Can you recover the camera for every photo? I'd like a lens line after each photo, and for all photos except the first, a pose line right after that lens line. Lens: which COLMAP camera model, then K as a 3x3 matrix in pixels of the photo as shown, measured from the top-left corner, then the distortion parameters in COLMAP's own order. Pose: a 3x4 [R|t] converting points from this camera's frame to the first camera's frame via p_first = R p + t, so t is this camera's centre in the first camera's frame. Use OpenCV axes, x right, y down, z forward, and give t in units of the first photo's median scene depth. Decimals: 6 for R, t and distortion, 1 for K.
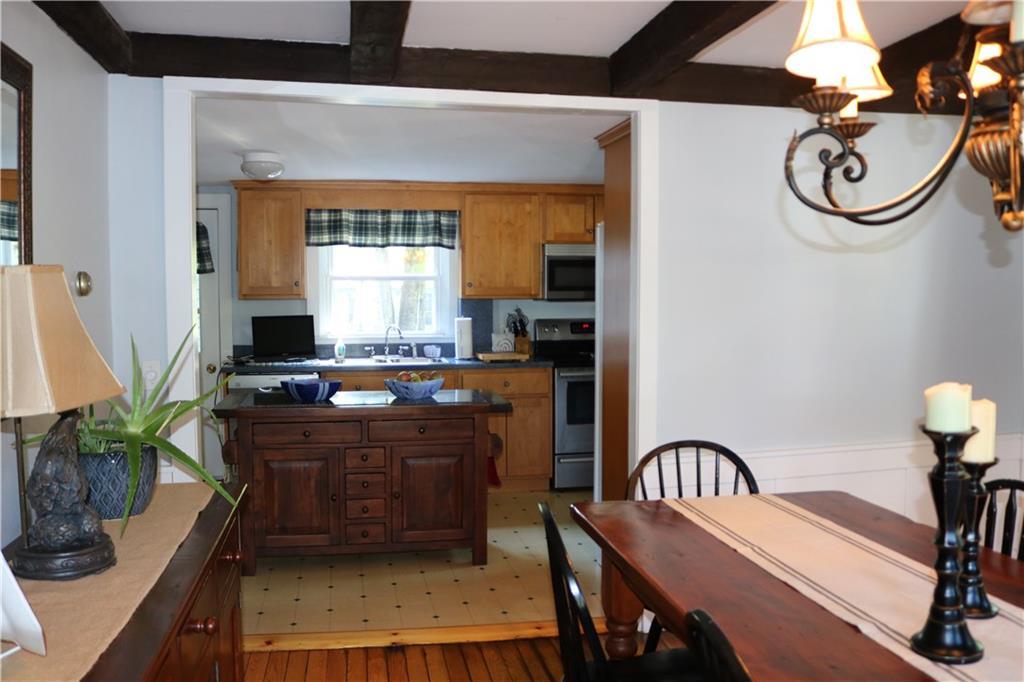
lens RADIAL K [[863.9, 0, 512.4], [0, 863.9, 341.8], [0, 0, 1]] dist [-0.113788, 0.087697]
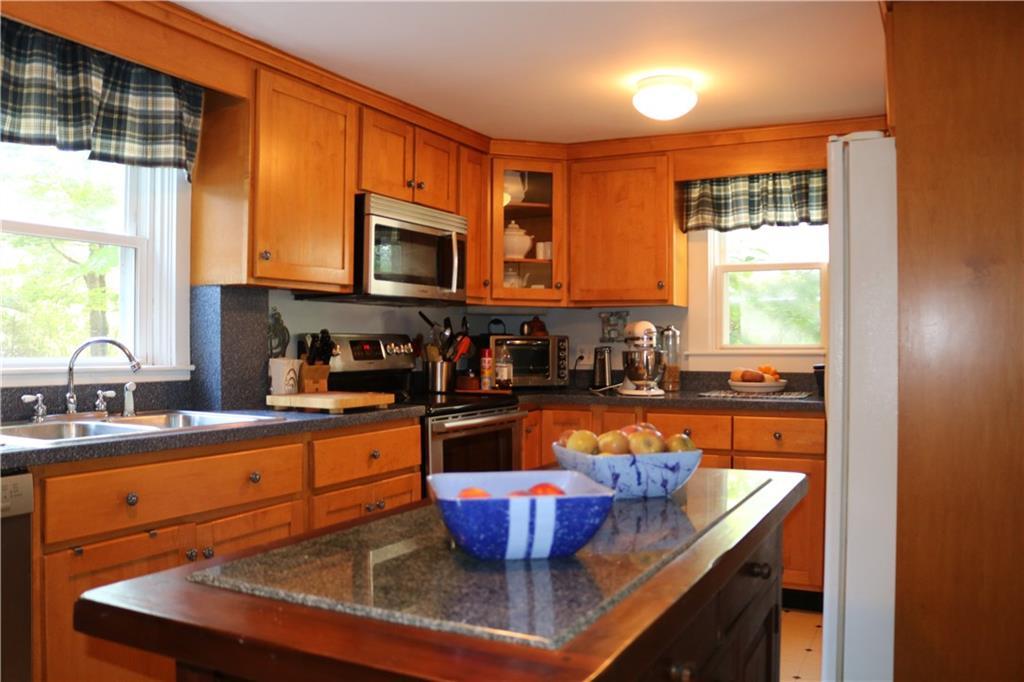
lens RADIAL K [[863.9, 0, 510.7], [0, 863.9, 340.8], [0, 0, 1]] dist [-0.113788, 0.087697]
pose [[0.614609, 0.006524, 0.788805, -0.333209], [0.044178, 0.998112, -0.042677, 0.007297], [-0.787594, 0.061077, 0.613160, 0.590538]]
